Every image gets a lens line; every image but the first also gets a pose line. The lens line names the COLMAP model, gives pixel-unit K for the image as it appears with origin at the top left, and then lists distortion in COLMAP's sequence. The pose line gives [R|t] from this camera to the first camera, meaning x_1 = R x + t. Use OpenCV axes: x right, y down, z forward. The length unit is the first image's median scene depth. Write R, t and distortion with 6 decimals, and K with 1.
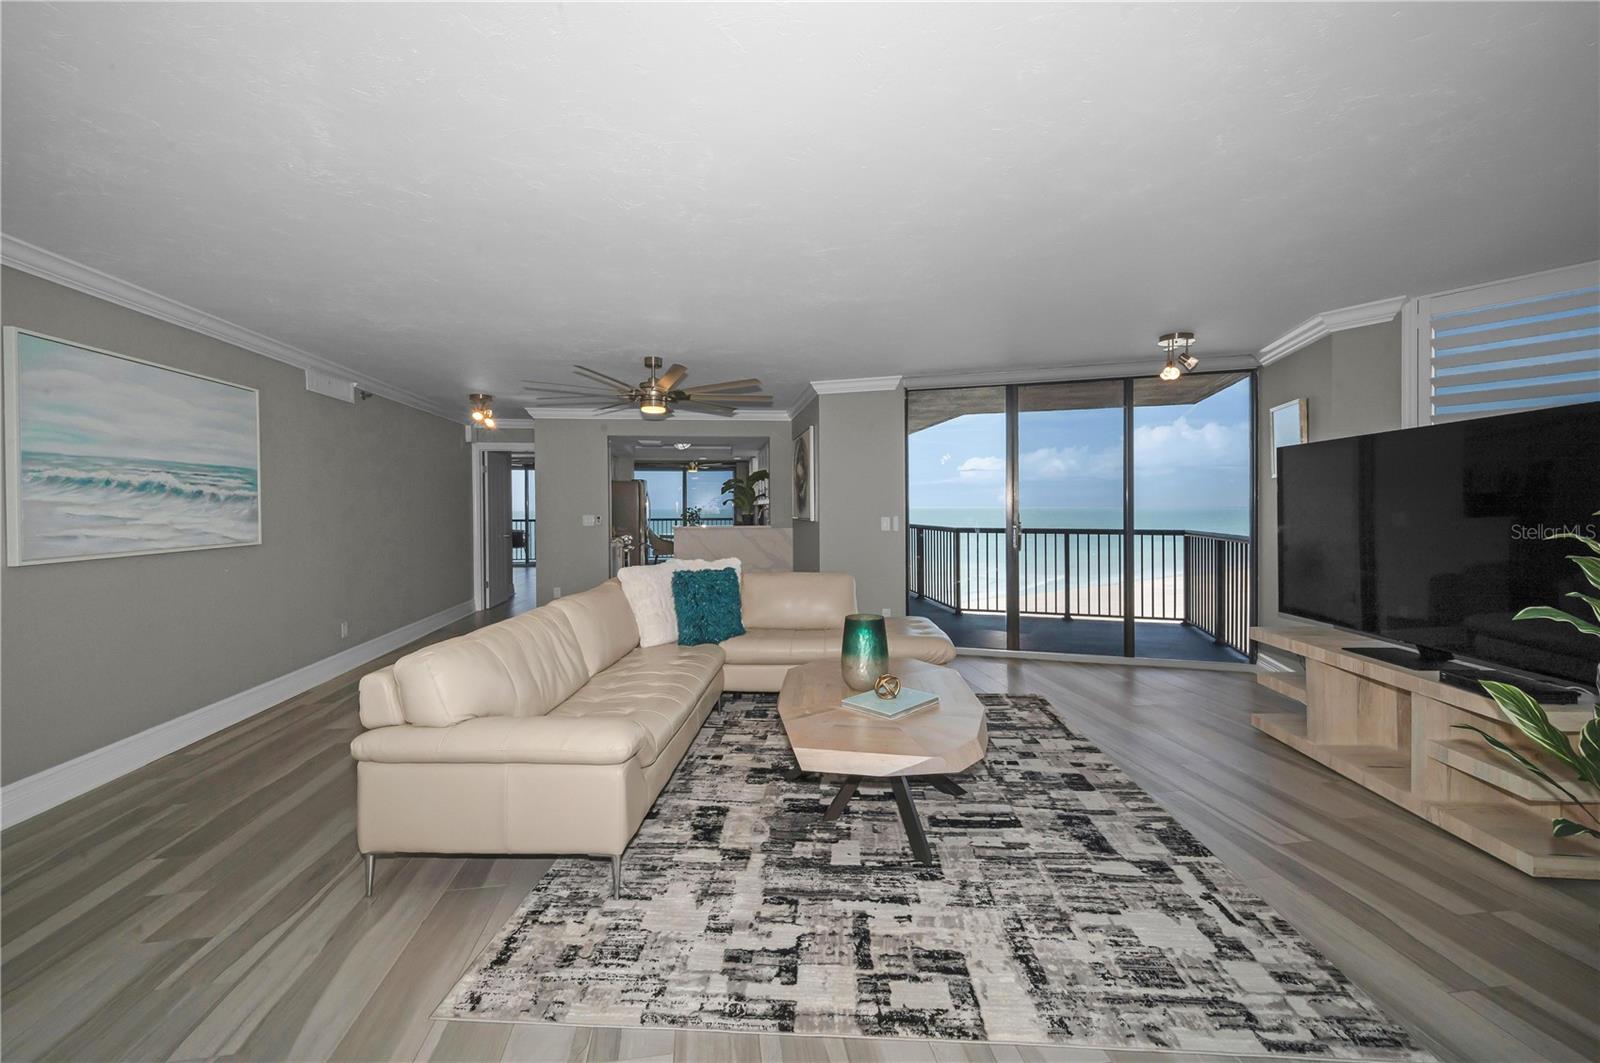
lens RADIAL K [[644.7, 0, 796.9], [0, 644.7, 526.1], [0, 0, 1]] dist [-0.000336, -0.000059]
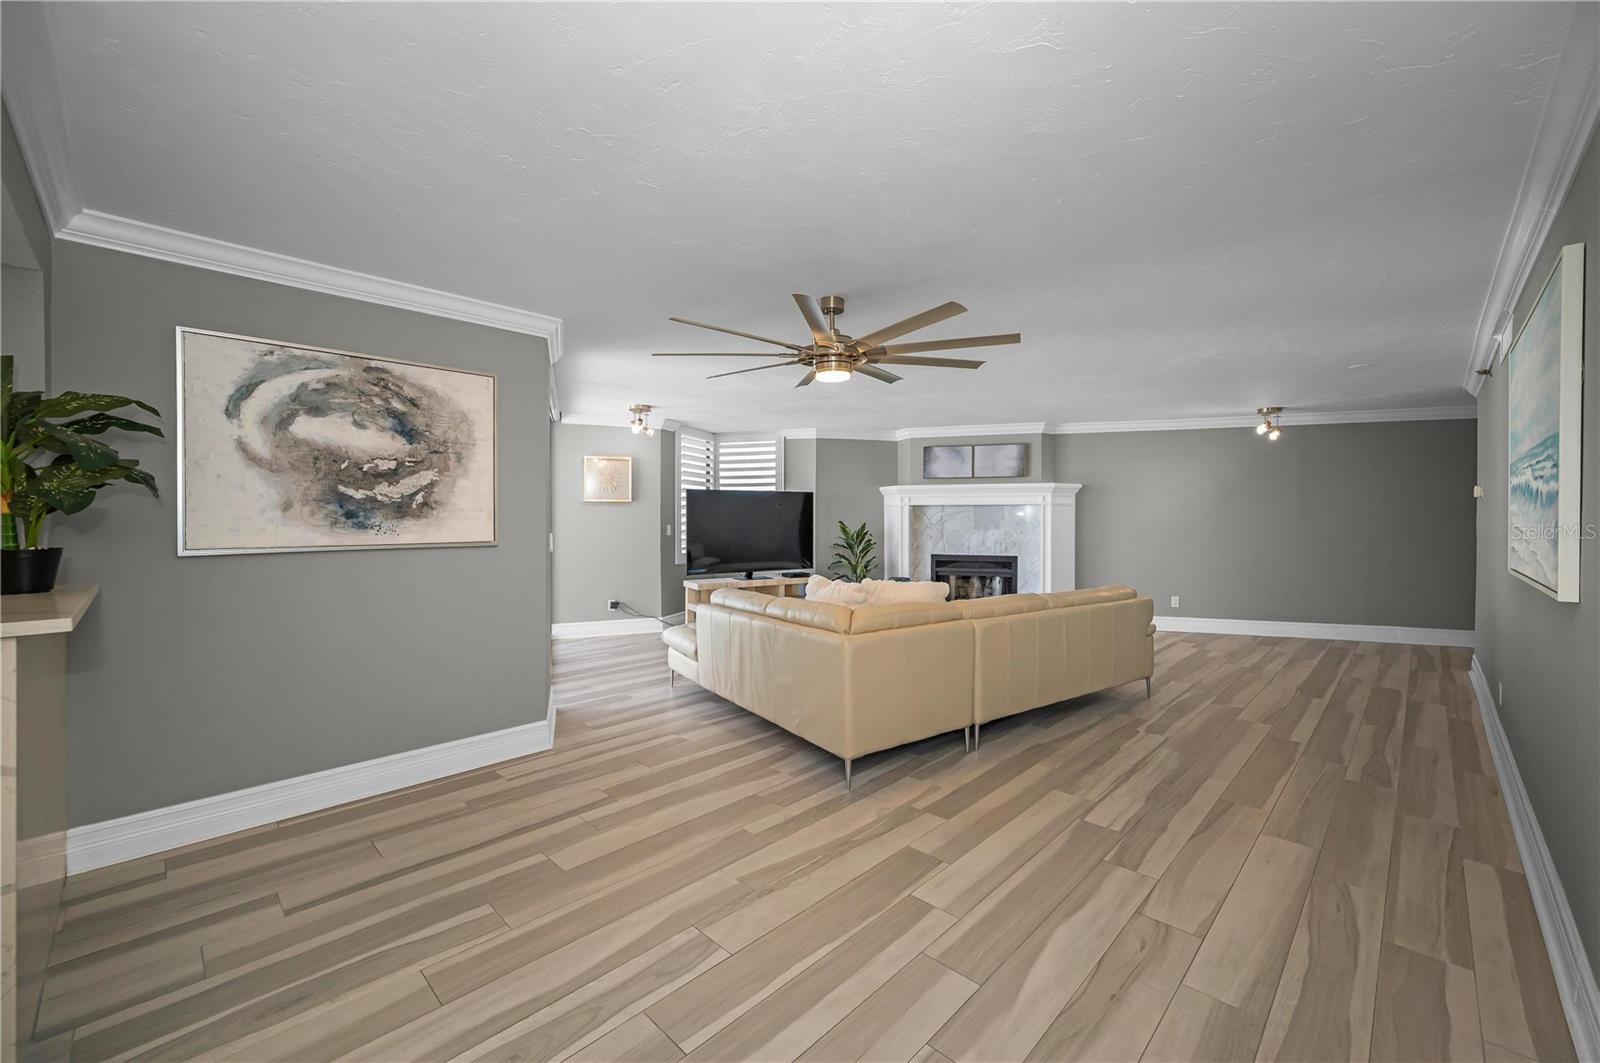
lens RADIAL K [[639.8, 0, 809.3], [0, 639.8, 517.2], [0, 0, 1]] dist [-0.000777, -0.000108]
pose [[-0.612280, 0.007399, 0.790606, -1.141946], [0.026703, 0.999579, 0.011326, -0.059171], [-0.790190, 0.028046, -0.612220, 2.188056]]
